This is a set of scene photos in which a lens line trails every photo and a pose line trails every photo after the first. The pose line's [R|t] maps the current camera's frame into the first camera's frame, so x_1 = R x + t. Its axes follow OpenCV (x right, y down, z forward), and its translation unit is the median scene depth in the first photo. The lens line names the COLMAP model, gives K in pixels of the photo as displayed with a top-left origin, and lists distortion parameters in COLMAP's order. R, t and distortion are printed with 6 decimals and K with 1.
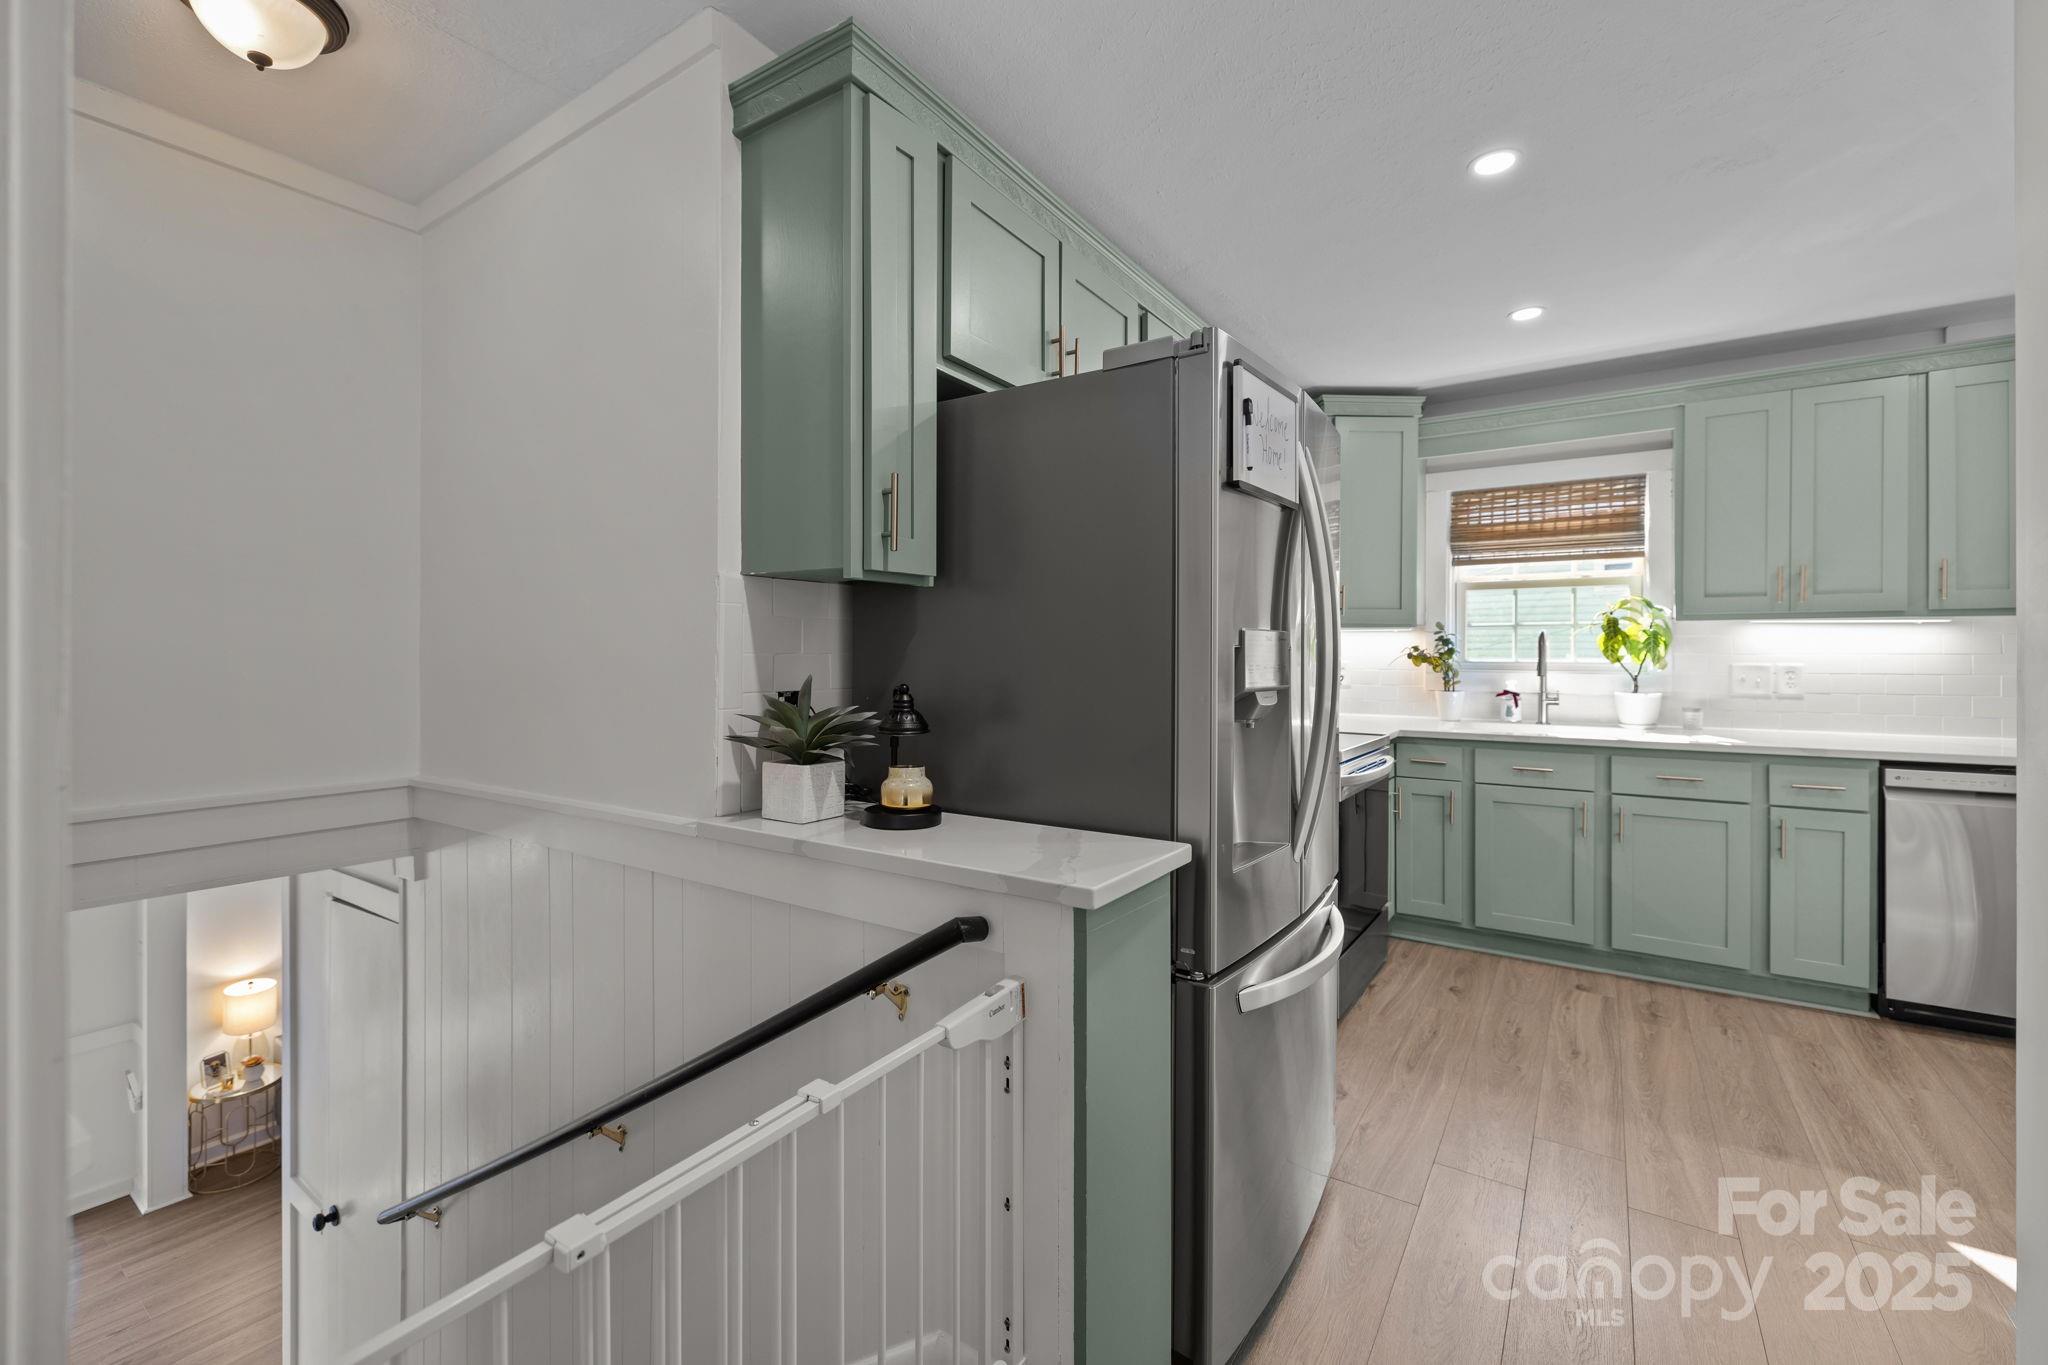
lens RADIAL K [[857.0, 0, 1029.0], [0, 857.0, 654.9], [0, 0, 1]] dist [0.012748, -0.000073]
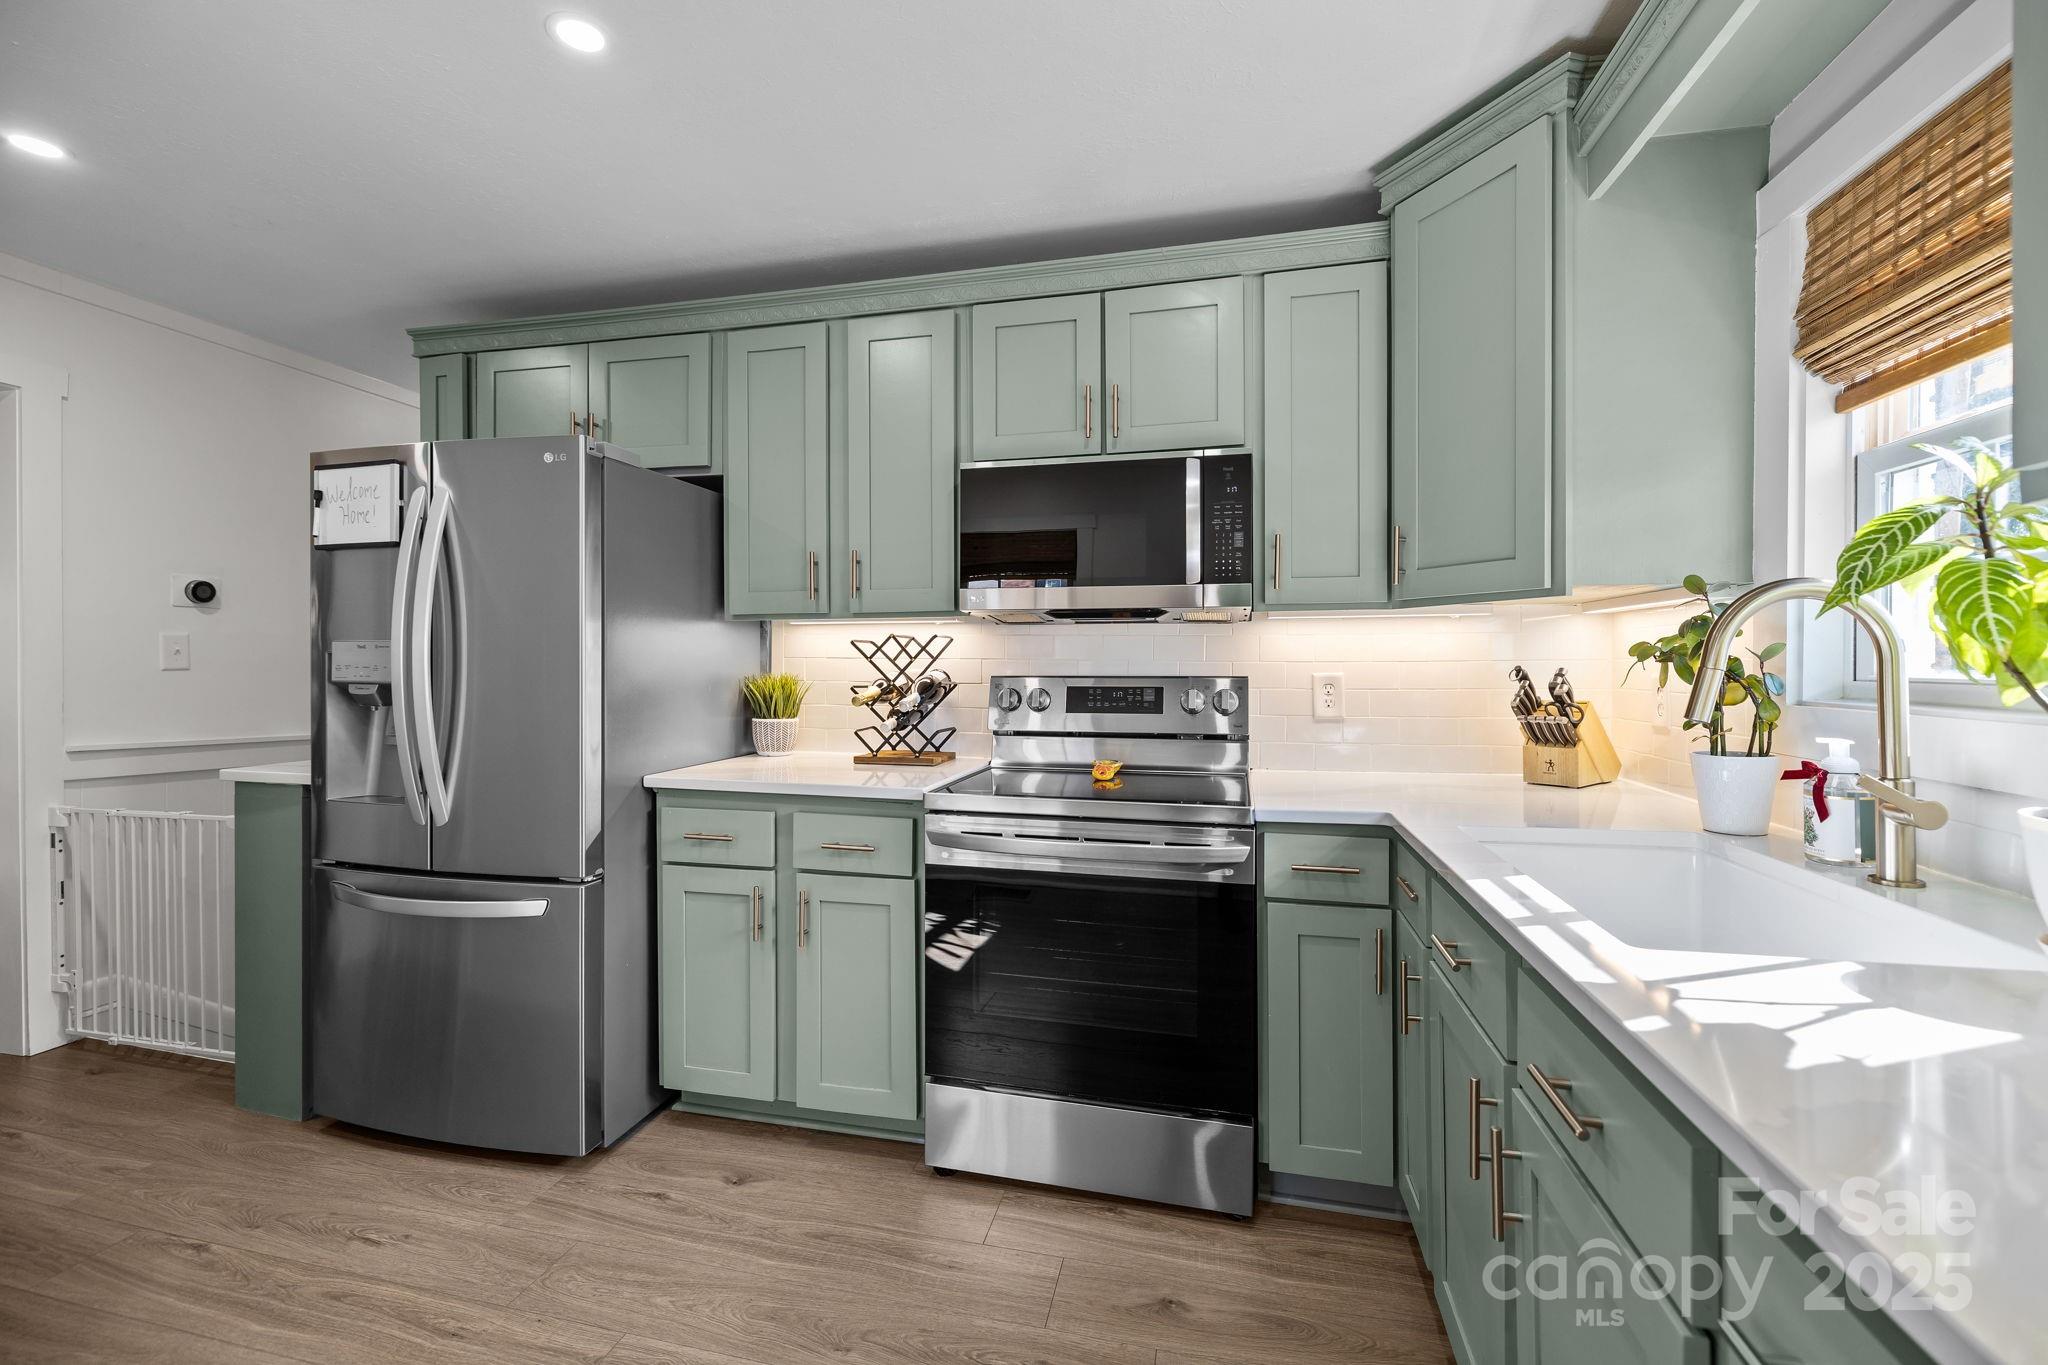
lens RADIAL K [[855.9, 0, 1018.3], [0, 855.9, 667.6], [0, 0, 1]] dist [0.001530, 0.000270]
pose [[0.344099, 0.005222, -0.938919, 0.841275], [-0.001333, 0.999986, 0.005073, 0.002544], [0.938932, -0.000494, 0.344102, 0.657656]]
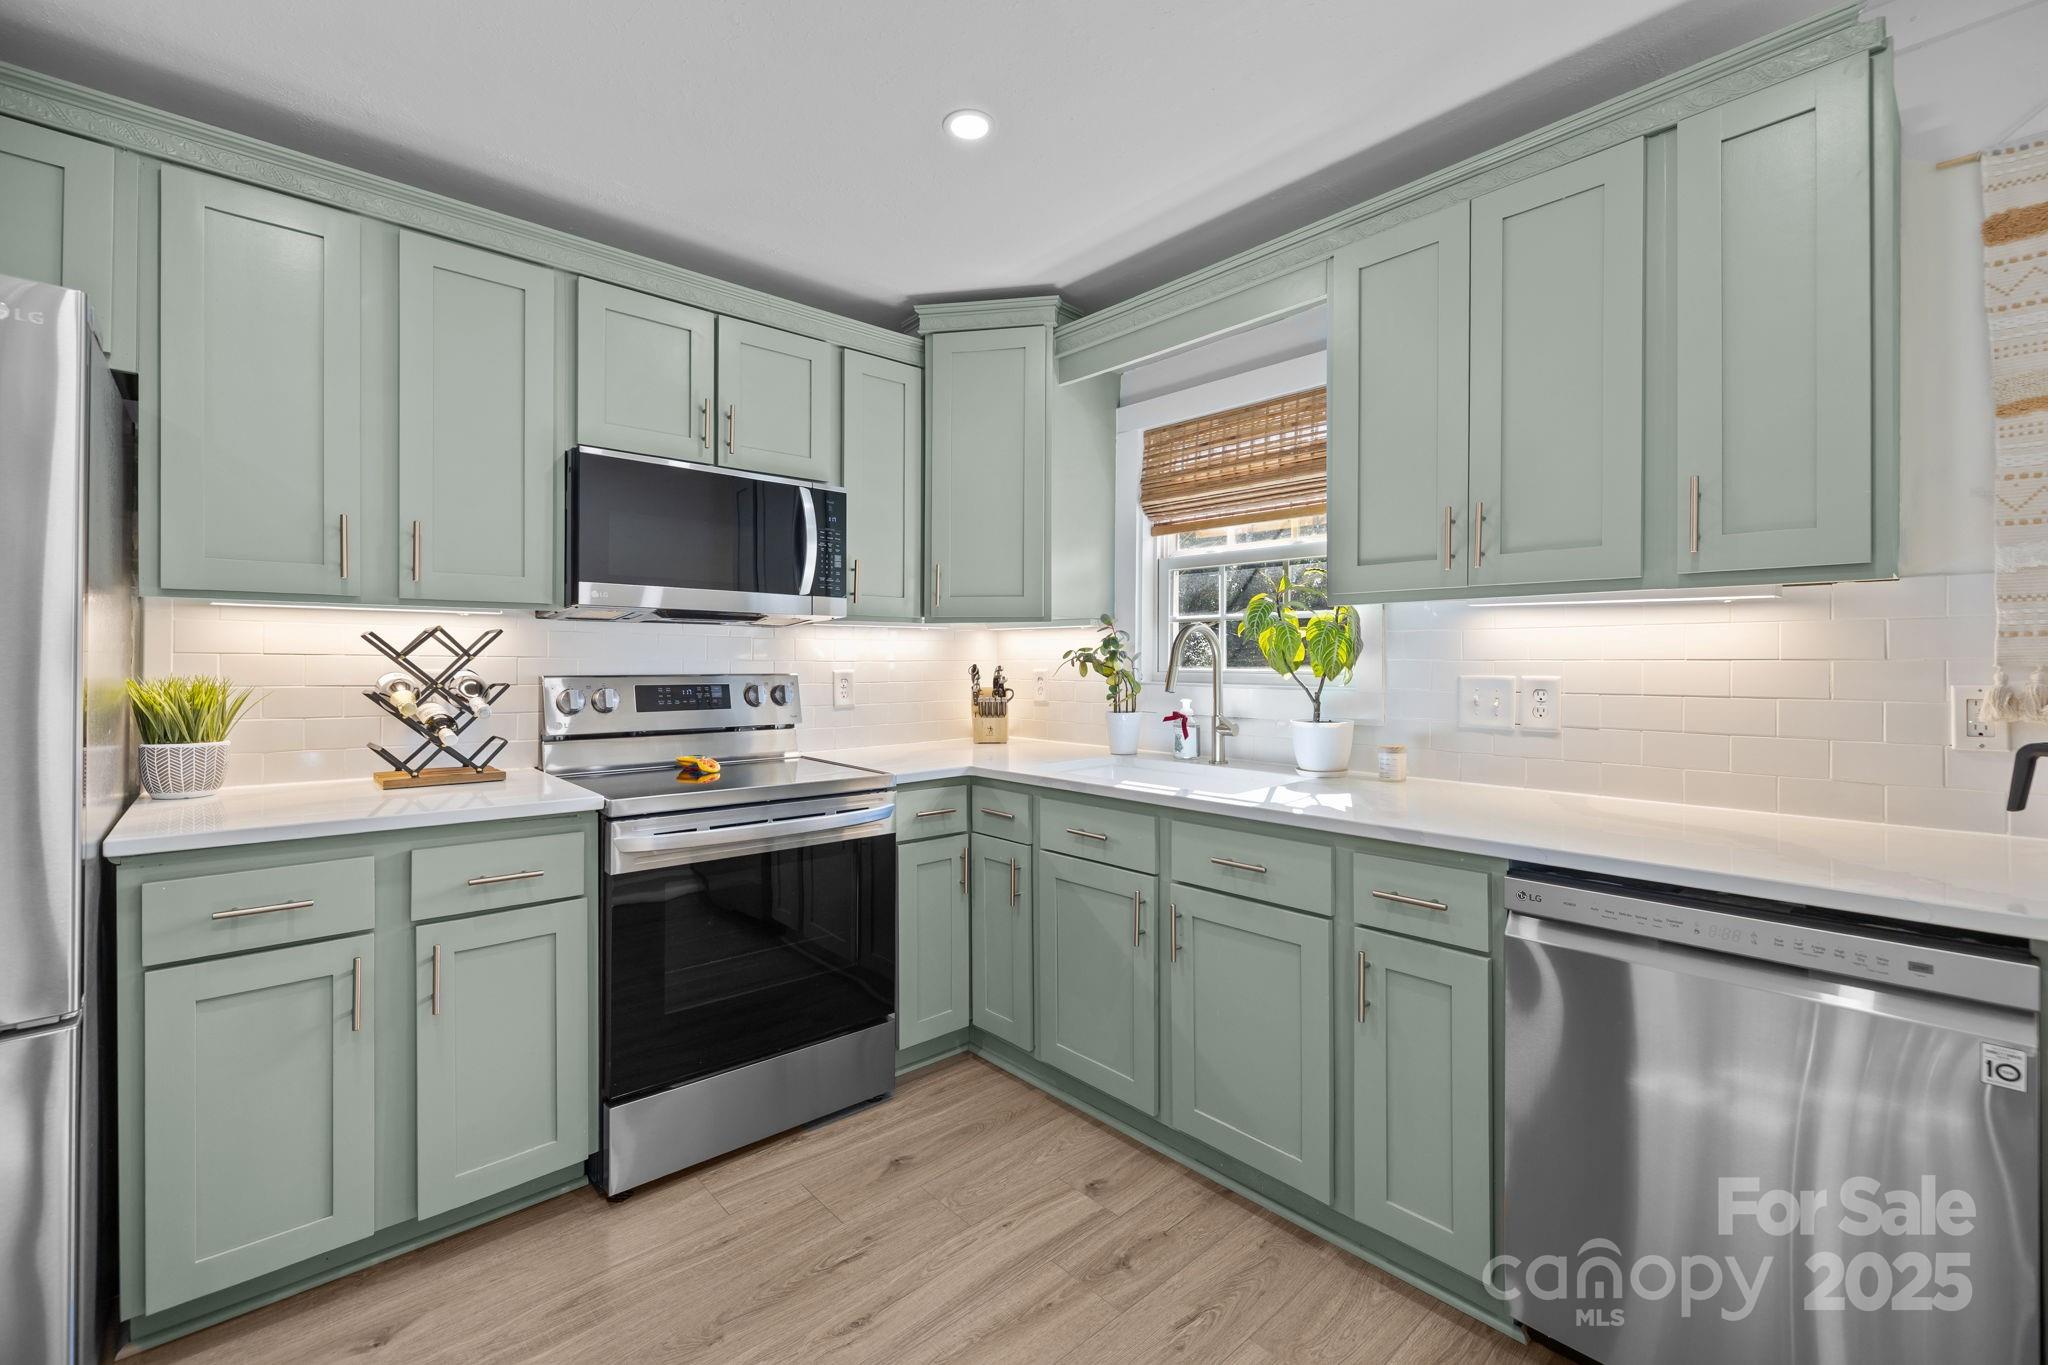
lens RADIAL K [[859.7, 0, 1018.2], [0, 859.7, 662.7], [0, 0, 1]] dist [0.000552, 0.000060]
pose [[0.967886, 0.002655, -0.251376, 0.667358], [-0.002923, 0.999995, -0.000694, 0.002574], [0.251373, 0.001406, 0.967889, 0.338666]]
